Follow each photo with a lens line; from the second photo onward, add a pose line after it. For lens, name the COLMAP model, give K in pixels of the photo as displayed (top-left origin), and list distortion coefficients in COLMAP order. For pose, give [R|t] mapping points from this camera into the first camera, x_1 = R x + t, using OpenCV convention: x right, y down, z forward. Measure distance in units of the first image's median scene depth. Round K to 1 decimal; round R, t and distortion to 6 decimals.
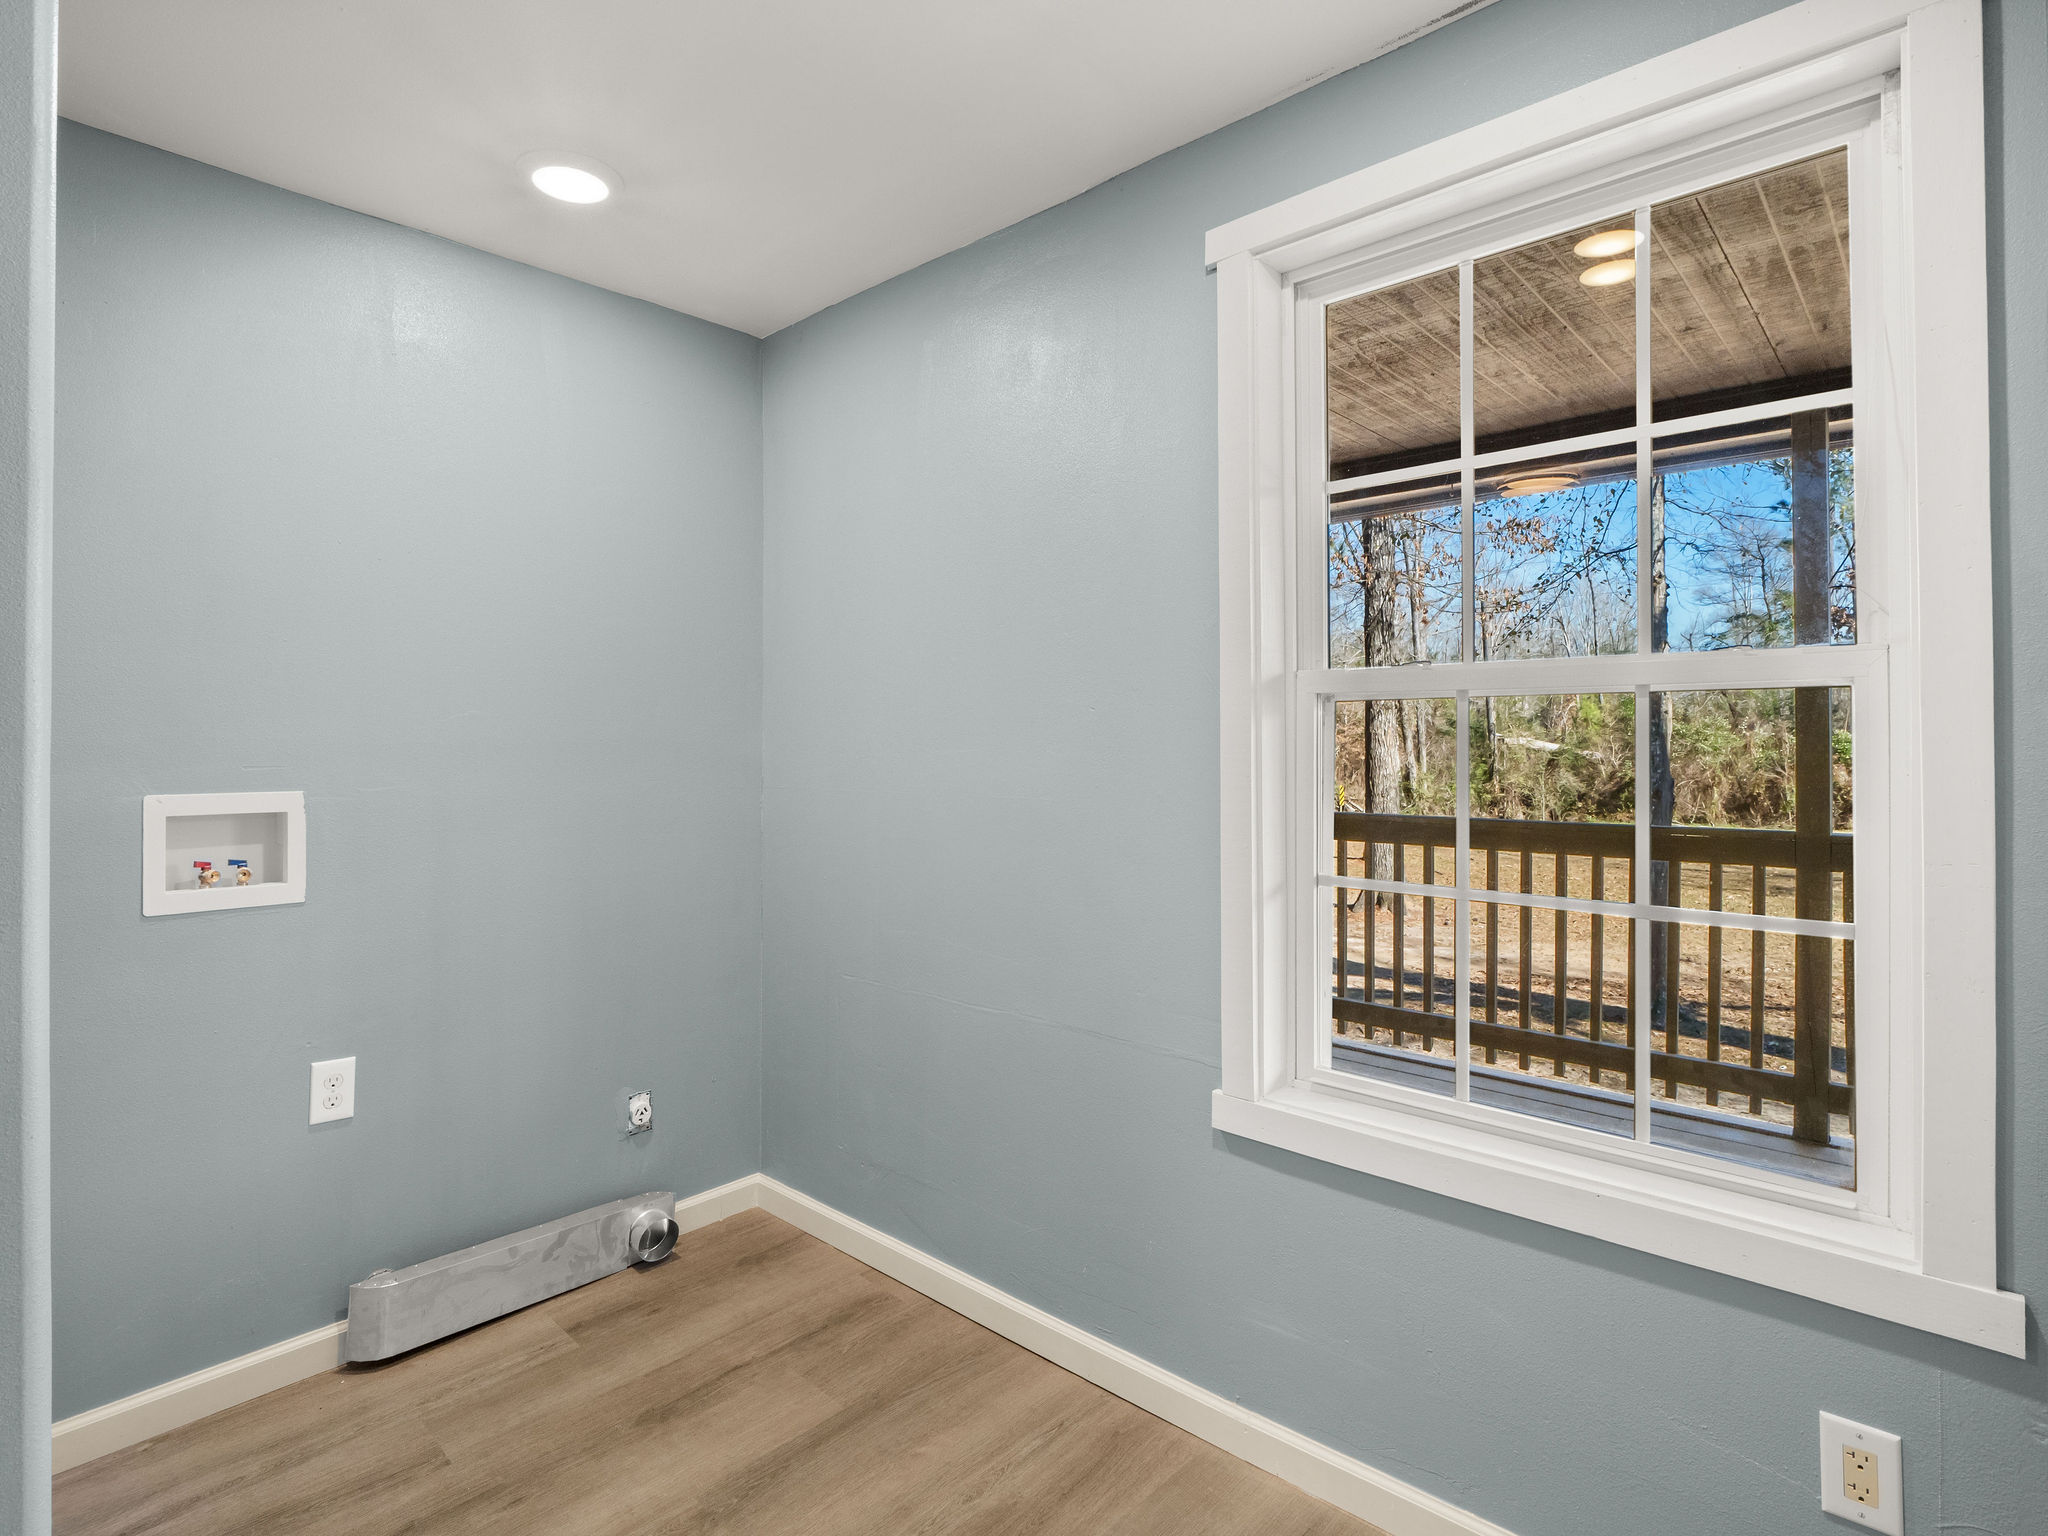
lens RADIAL K [[1053.7, 0, 1025.1], [0, 1053.7, 751.9], [0, 0, 1]] dist [0.006406, 0.000791]
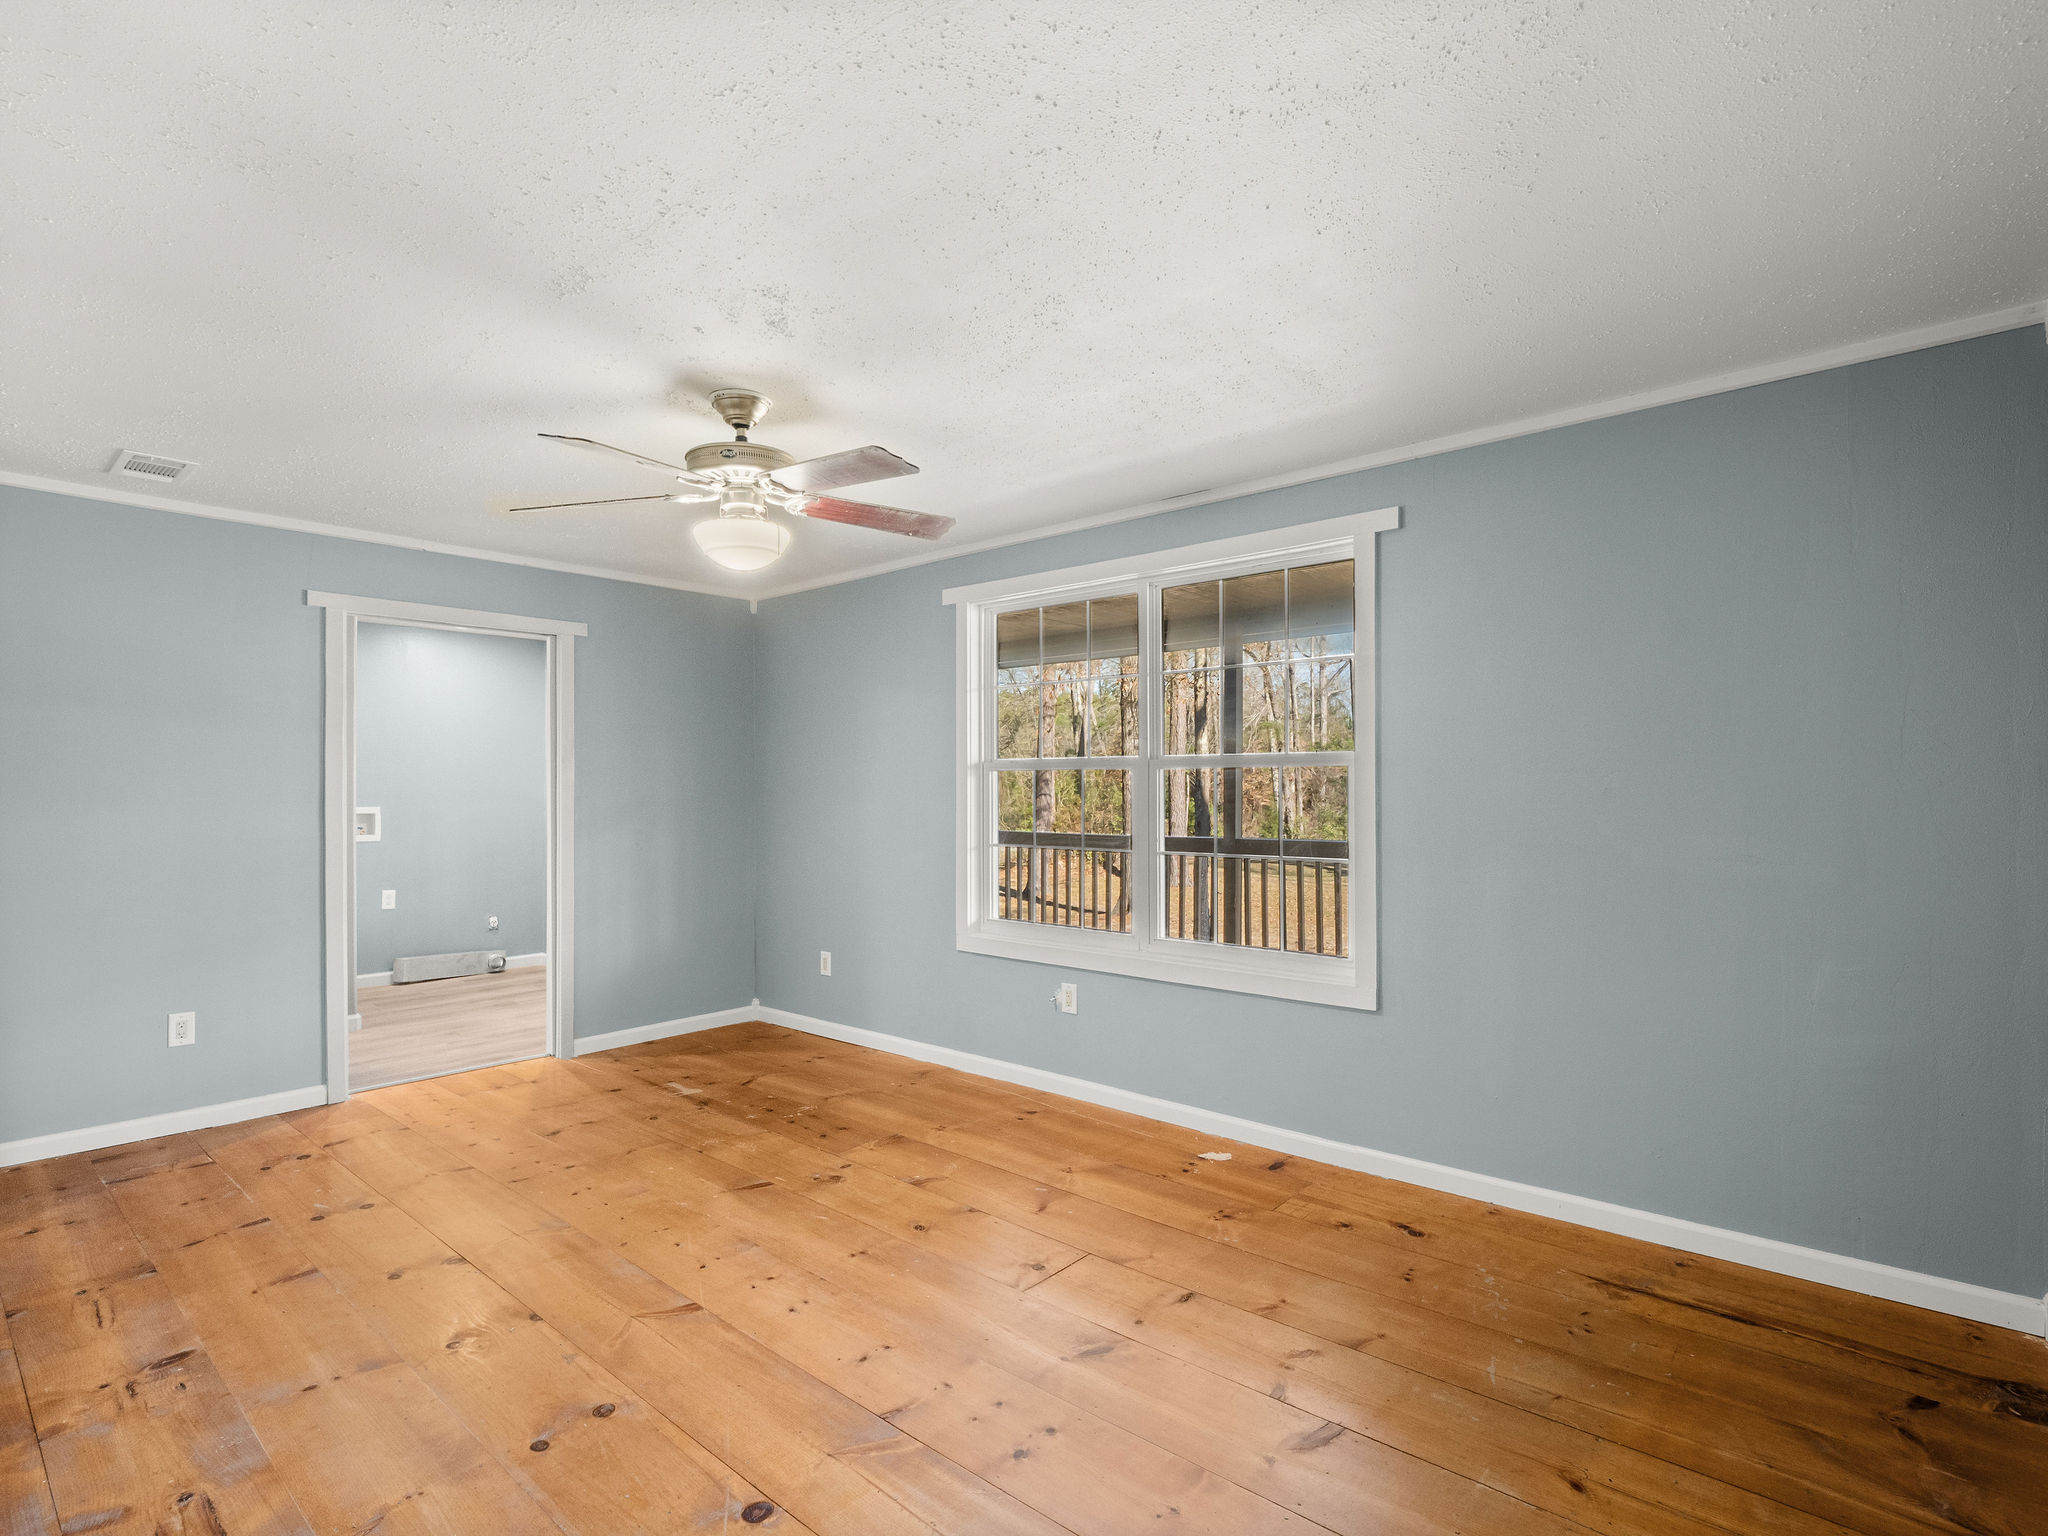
lens RADIAL K [[1029.3, 0, 1022.1], [0, 1029.3, 784.1], [0, 0, 1]] dist [-0.001360, -0.000093]
pose [[0.999878, 0.004441, 0.014943, 1.210496], [-0.004257, 0.999915, -0.012321, -0.001591], [-0.014996, 0.012256, 0.999812, -2.138474]]
